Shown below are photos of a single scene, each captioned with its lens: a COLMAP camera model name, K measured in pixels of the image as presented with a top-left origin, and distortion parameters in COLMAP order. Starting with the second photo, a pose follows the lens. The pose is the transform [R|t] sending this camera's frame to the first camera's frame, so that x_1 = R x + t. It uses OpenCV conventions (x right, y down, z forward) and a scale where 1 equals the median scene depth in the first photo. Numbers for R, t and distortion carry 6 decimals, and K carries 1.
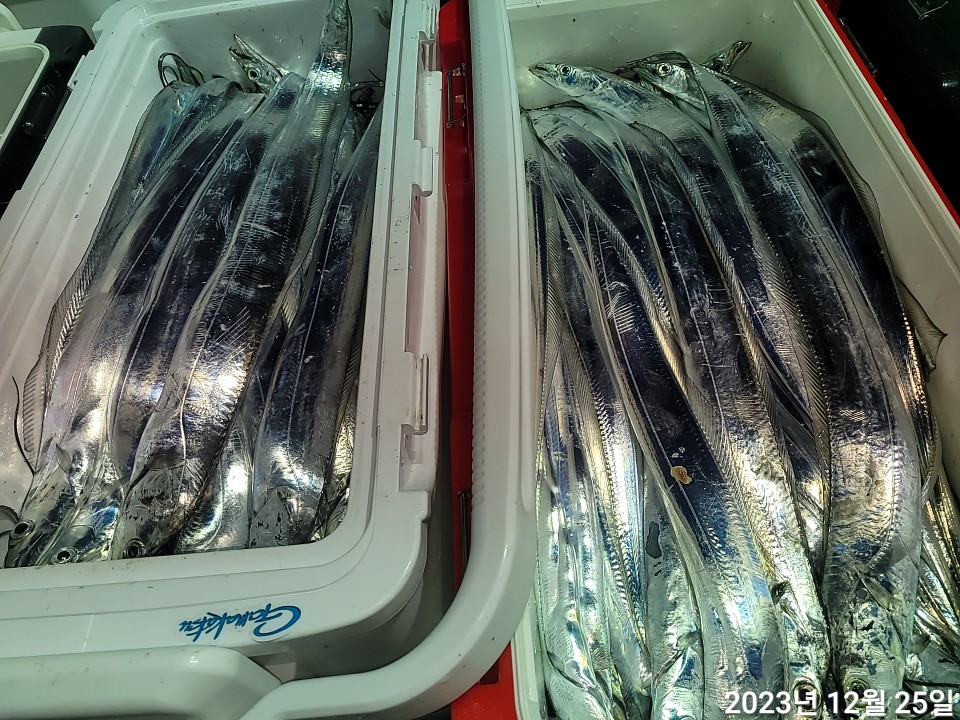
lens RADIAL K [[719.4, 0, 476.5], [0, 719.4, 356.1], [0, 0, 1]] dist [0.057706, -0.038767]
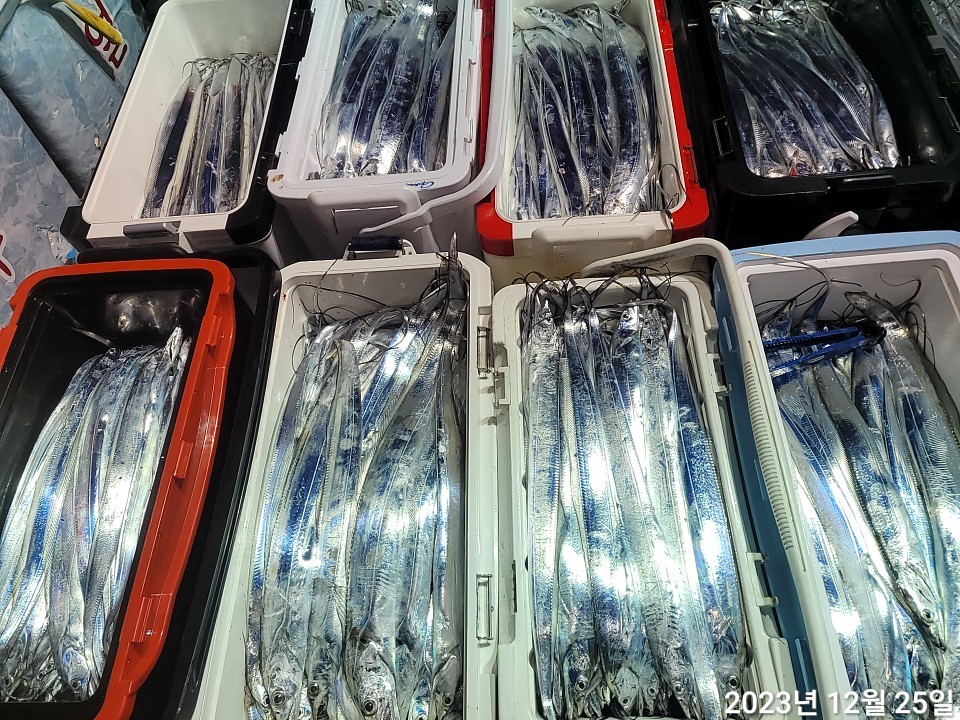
lens RADIAL K [[719.4, 0, 489.2], [0, 719.4, 342.6], [0, 0, 1]] dist [0.057706, -0.038767]
pose [[0.998817, 0.044846, -0.018791, 0.066246], [-0.043007, 0.995111, 0.088906, 0.458835], [0.022686, -0.087992, 0.995863, -1.423770]]
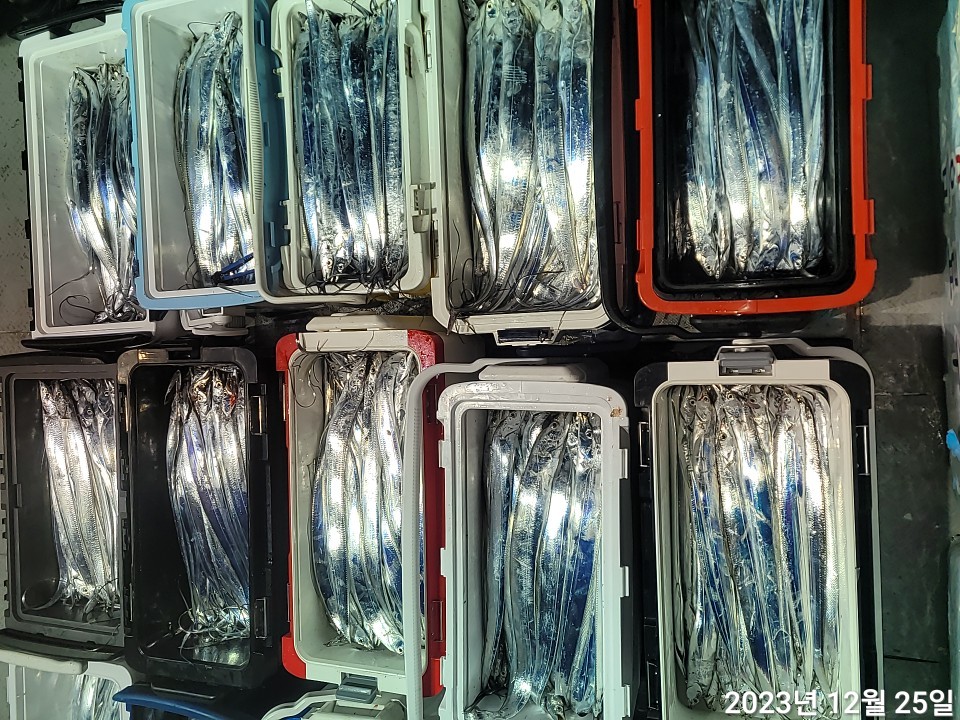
lens RADIAL K [[719.4, 0, 476.4], [0, 719.4, 345.7], [0, 0, 1]] dist [0.057706, -0.038767]
pose [[-0.891168, -0.021528, 0.453161, -1.179587], [0.279111, -0.813480, 0.510243, -0.818270], [0.357653, 0.581194, 0.730956, -1.114053]]
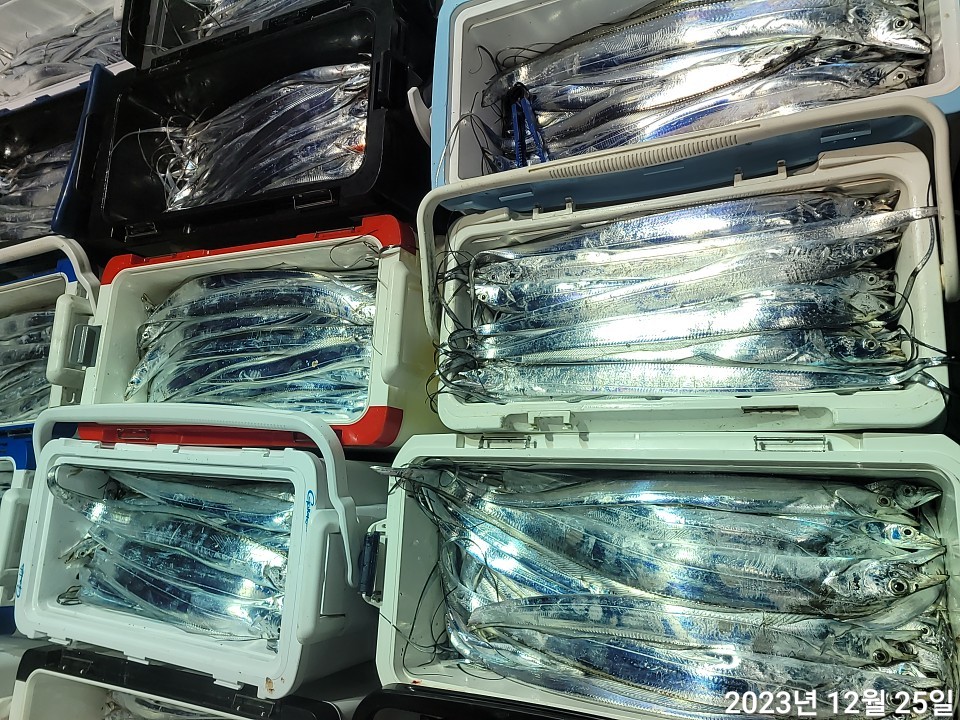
lens RADIAL K [[719.4, 0, 486.0], [0, 719.4, 351.3], [0, 0, 1]] dist [0.057706, -0.038767]
pose [[0.141298, -0.951123, 0.274590, -0.245119], [0.976661, 0.179254, 0.118331, 0.357559], [-0.161768, 0.251461, 0.954253, -1.284144]]
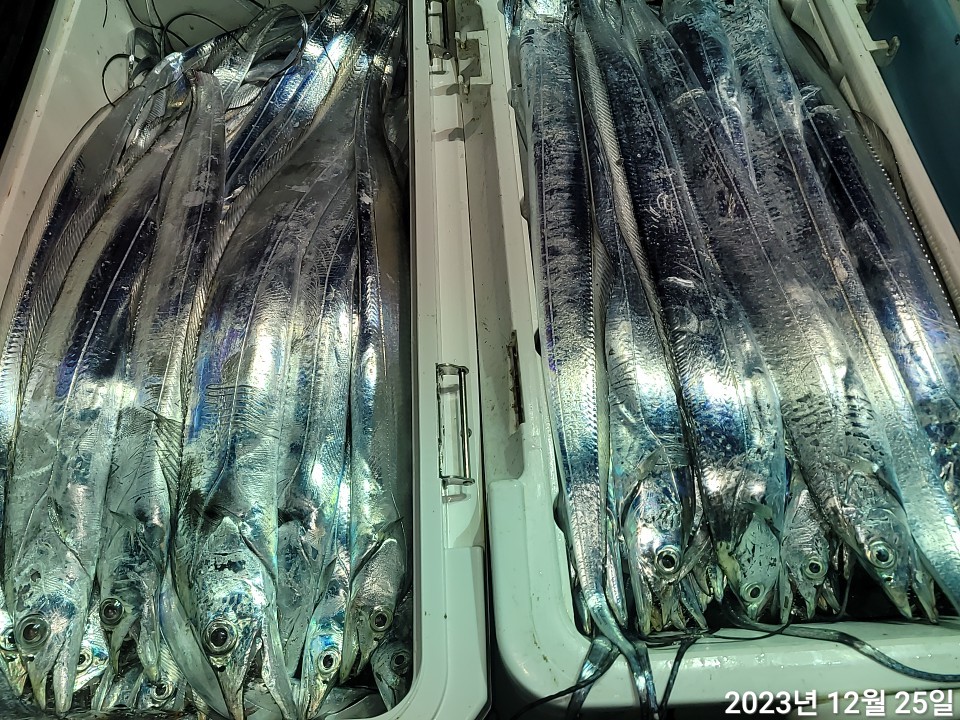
lens RADIAL K [[719.4, 0, 481.6], [0, 719.4, 348.1], [0, 0, 1]] dist [0.057706, -0.038767]
pose [[0.997345, 0.035824, 0.063400, 0.031902], [-0.042941, 0.992471, 0.114708, 0.969078], [-0.058814, -0.117126, 0.991374, -0.705077]]
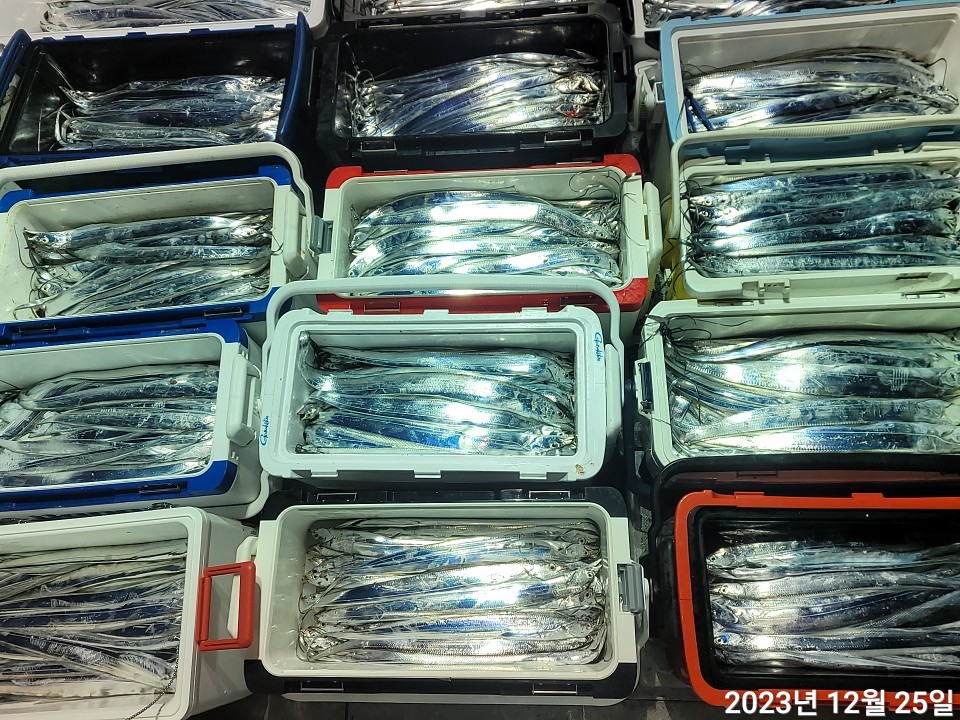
lens RADIAL K [[719.4, 0, 485.8], [0, 719.4, 353.0], [0, 0, 1]] dist [0.057706, -0.038767]
pose [[0.059798, -0.896392, 0.439210, -1.287414], [0.852732, 0.274603, 0.444343, -1.167236], [-0.518914, 0.347958, 0.780803, -1.086836]]
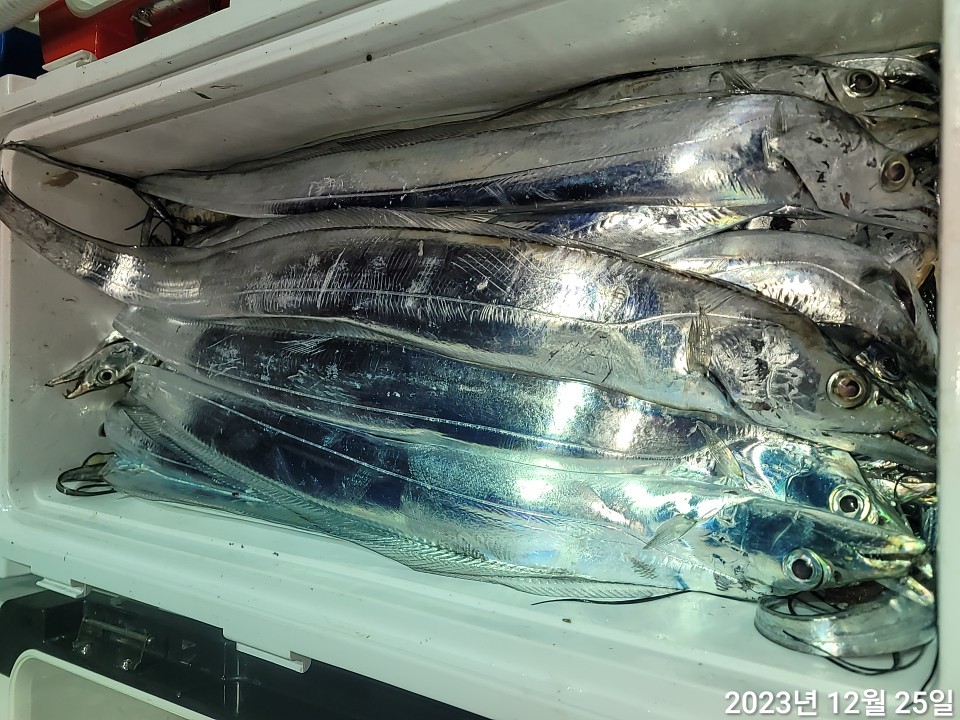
lens RADIAL K [[738.5, 0, 498.1], [0, 738.5, 359.2], [0, 0, 1]] dist [0.023751, -0.000668]
pose [[0.106089, -0.987914, 0.113005, -0.433463], [0.992882, 0.111432, 0.042043, -0.041126], [-0.054127, 0.107740, 0.992705, 0.311182]]
